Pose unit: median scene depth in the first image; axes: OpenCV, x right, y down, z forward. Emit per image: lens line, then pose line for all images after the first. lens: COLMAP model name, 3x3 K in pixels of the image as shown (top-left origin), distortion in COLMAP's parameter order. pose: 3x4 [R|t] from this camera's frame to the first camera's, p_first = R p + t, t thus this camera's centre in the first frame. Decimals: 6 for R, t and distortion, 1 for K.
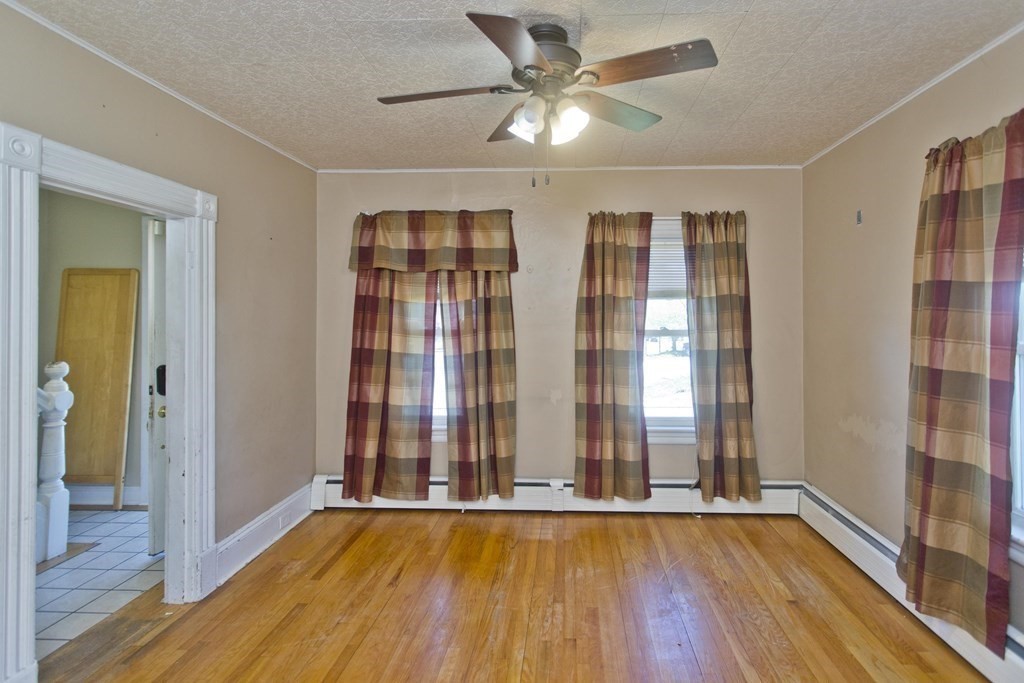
lens RADIAL K [[498.1, 0, 557.5], [0, 498.1, 316.0], [0, 0, 1]] dist [0.000758, 0.000545]
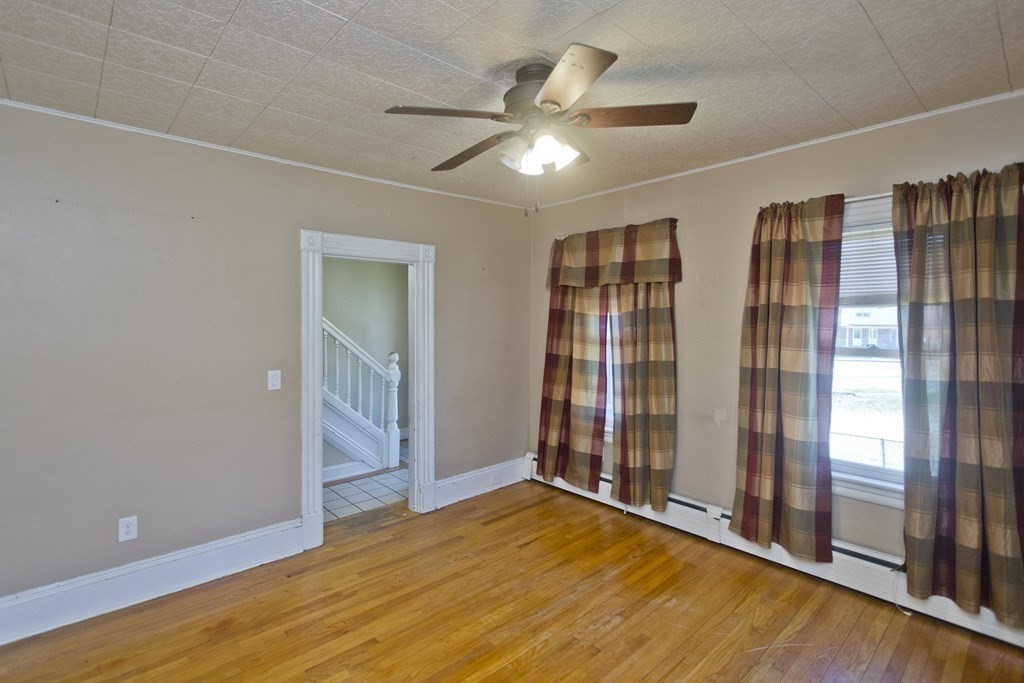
lens RADIAL K [[486.7, 0, 512.1], [0, 486.7, 331.1], [0, 0, 1]] dist [0.003532, 0.000340]
pose [[0.698101, 0.015944, -0.715822, 0.375972], [0.000496, 0.999741, 0.022752, -0.015291], [0.716000, -0.016238, 0.697912, 0.115782]]
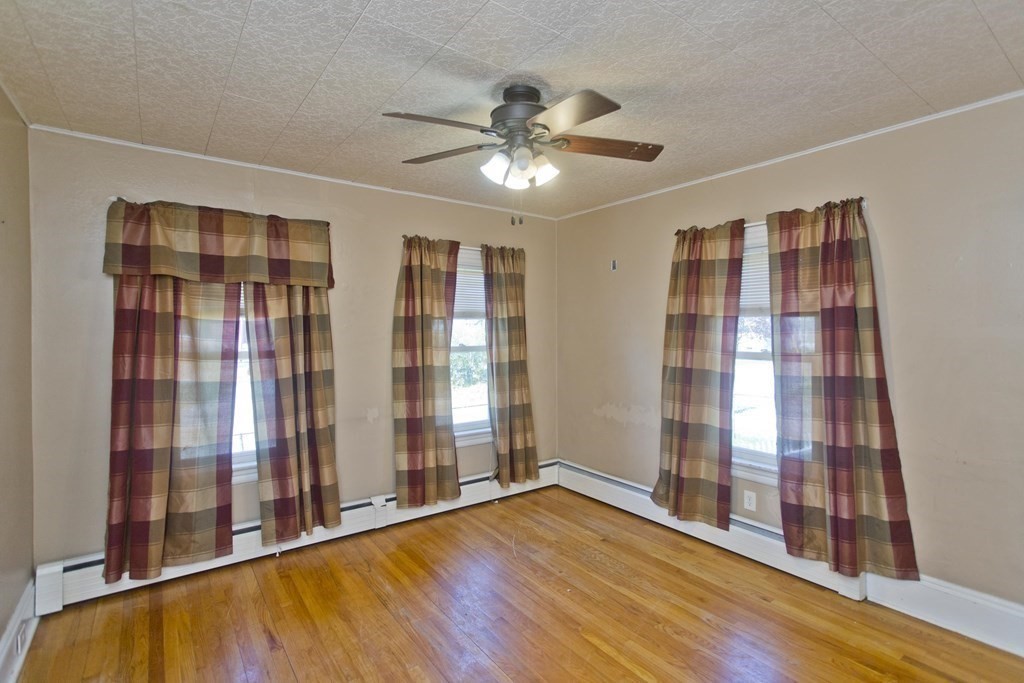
lens RADIAL K [[479.9, 0, 512.3], [0, 479.9, 335.7], [0, 0, 1]] dist [0.000828, 0.001327]
pose [[0.792134, -0.008126, 0.610293, -0.379776], [-0.001166, 0.999889, 0.014828, -0.012984], [-0.610346, -0.012457, 0.792037, 0.068384]]
